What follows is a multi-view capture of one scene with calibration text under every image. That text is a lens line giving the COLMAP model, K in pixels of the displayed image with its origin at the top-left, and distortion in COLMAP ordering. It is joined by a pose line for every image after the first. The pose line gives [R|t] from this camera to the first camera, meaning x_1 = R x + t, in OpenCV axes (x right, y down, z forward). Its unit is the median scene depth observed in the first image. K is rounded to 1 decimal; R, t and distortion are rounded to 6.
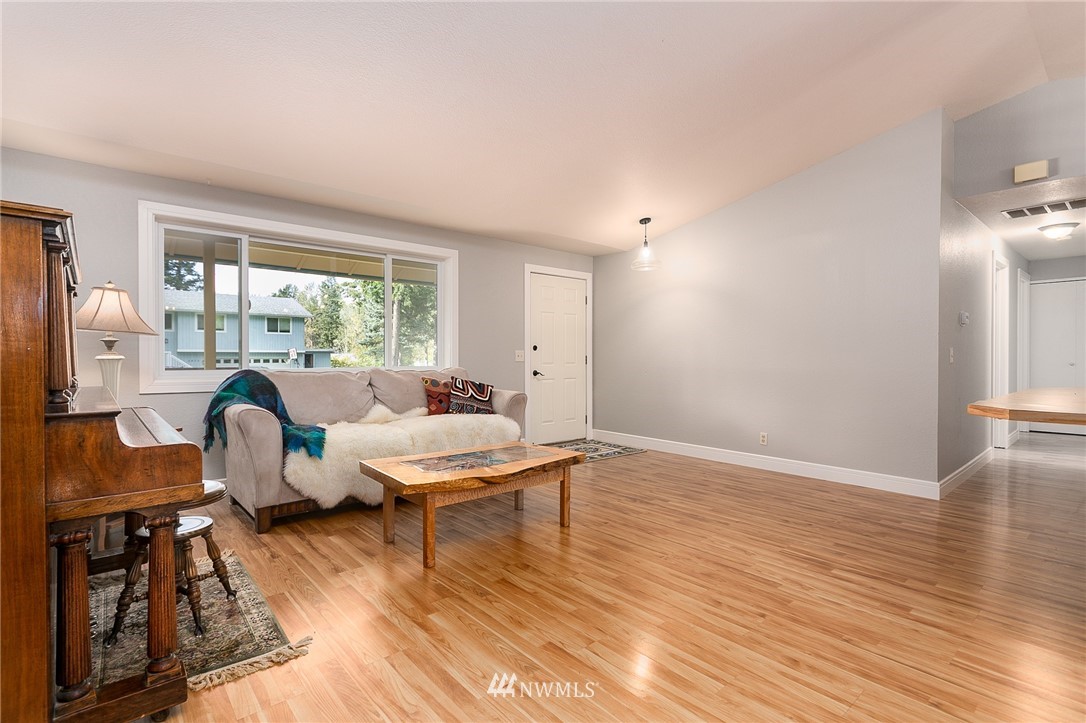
lens RADIAL K [[512.7, 0, 543.0], [0, 512.7, 361.5], [0, 0, 1]] dist [-0.000785, 0.001250]
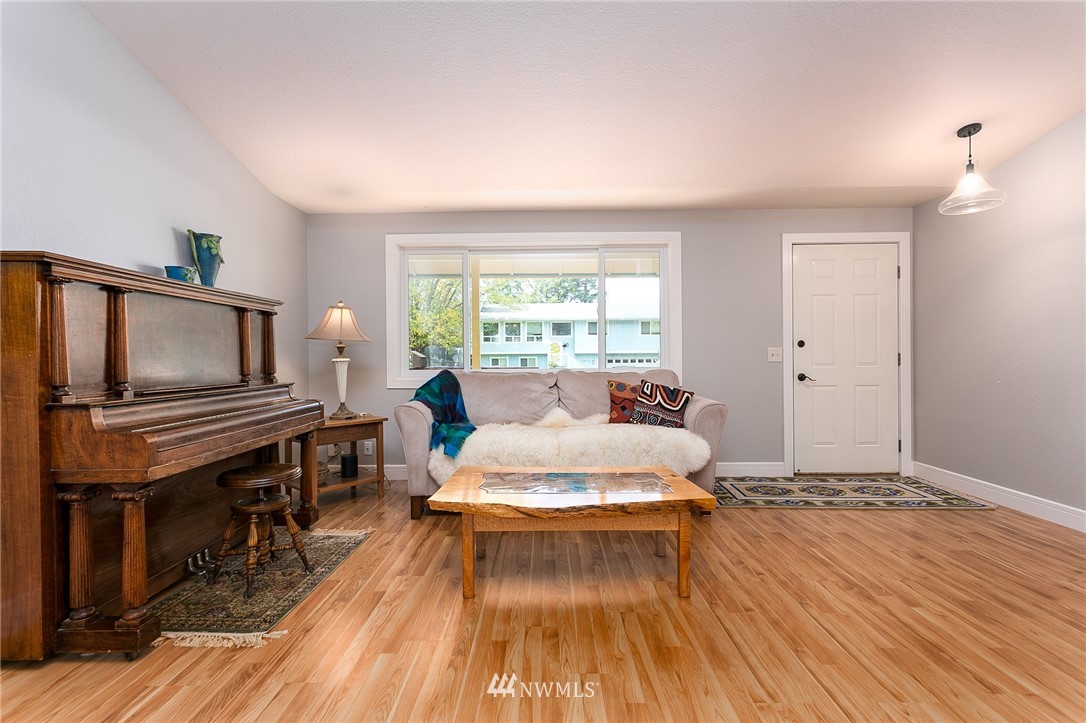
lens RADIAL K [[512.7, 0, 543.0], [0, 512.7, 361.5], [0, 0, 1]] dist [-0.000785, 0.001250]
pose [[0.747465, -0.001672, -0.664299, 0.273873], [0.002243, 0.999997, 0.000006, -0.001791], [0.664297, -0.001495, 0.747467, 0.256021]]
